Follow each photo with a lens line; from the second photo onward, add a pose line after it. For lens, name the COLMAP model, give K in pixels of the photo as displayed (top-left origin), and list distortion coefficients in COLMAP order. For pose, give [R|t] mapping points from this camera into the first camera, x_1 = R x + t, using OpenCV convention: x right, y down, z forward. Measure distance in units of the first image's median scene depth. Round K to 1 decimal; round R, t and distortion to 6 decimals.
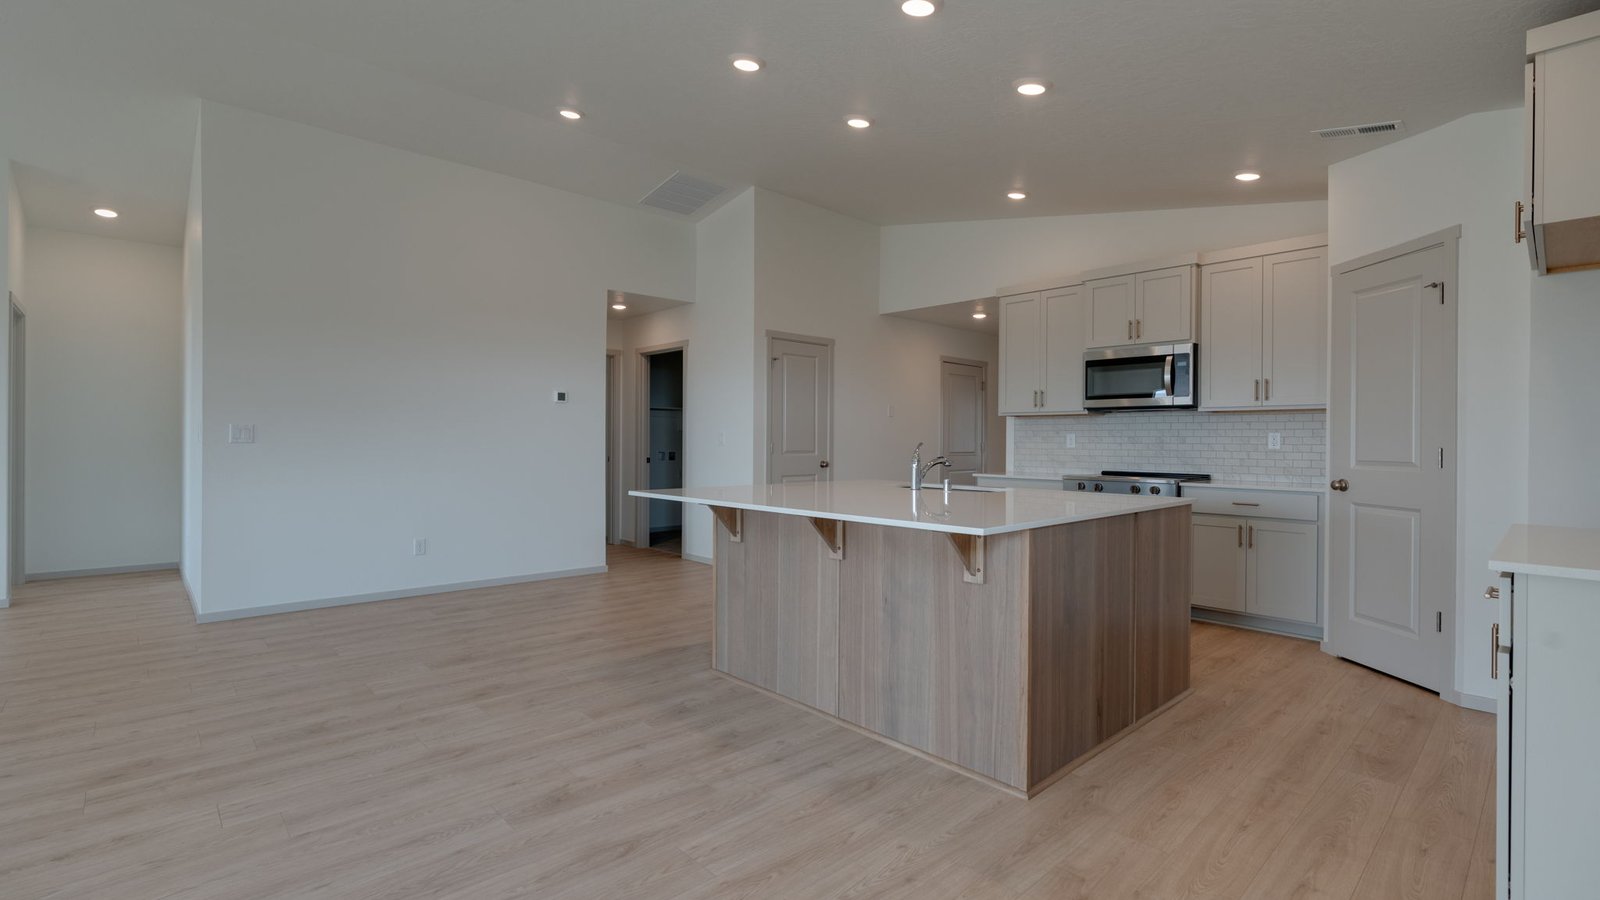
lens RADIAL K [[718.4, 0, 793.6], [0, 718.4, 443.0], [0, 0, 1]] dist [-0.000183, -0.000168]
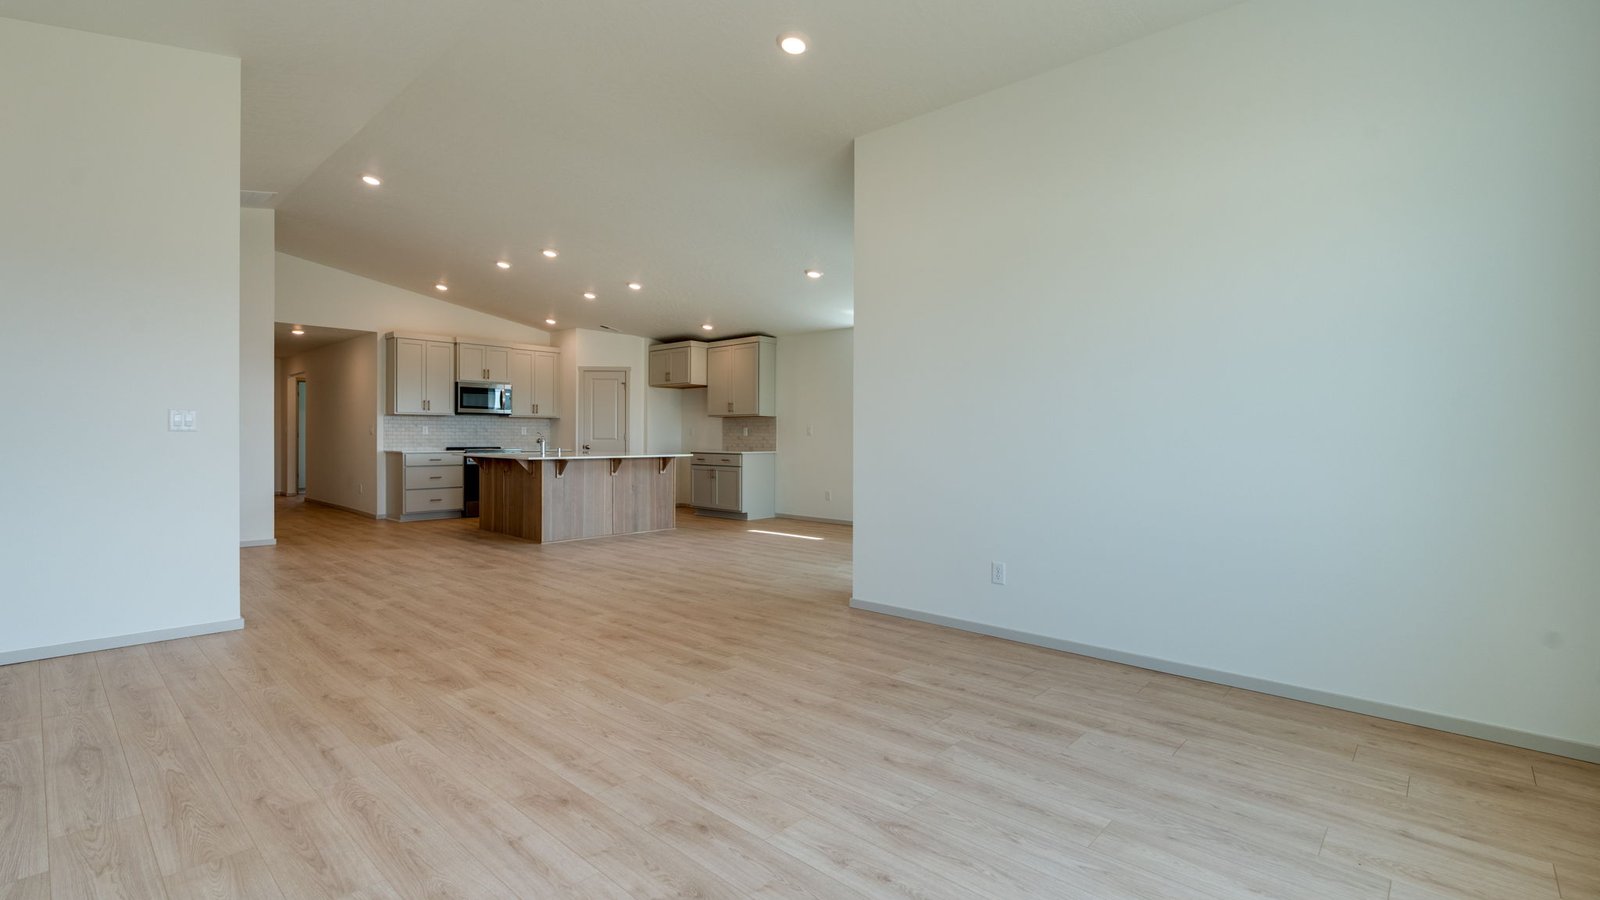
lens RADIAL K [[718.4, 0, 793.6], [0, 718.4, 443.0], [0, 0, 1]] dist [-0.000183, -0.000168]
pose [[-0.074663, -0.015570, 0.997087, -1.720832], [-0.003938, 0.999875, 0.015319, -0.002921], [-0.997201, -0.002782, -0.074715, 0.338429]]
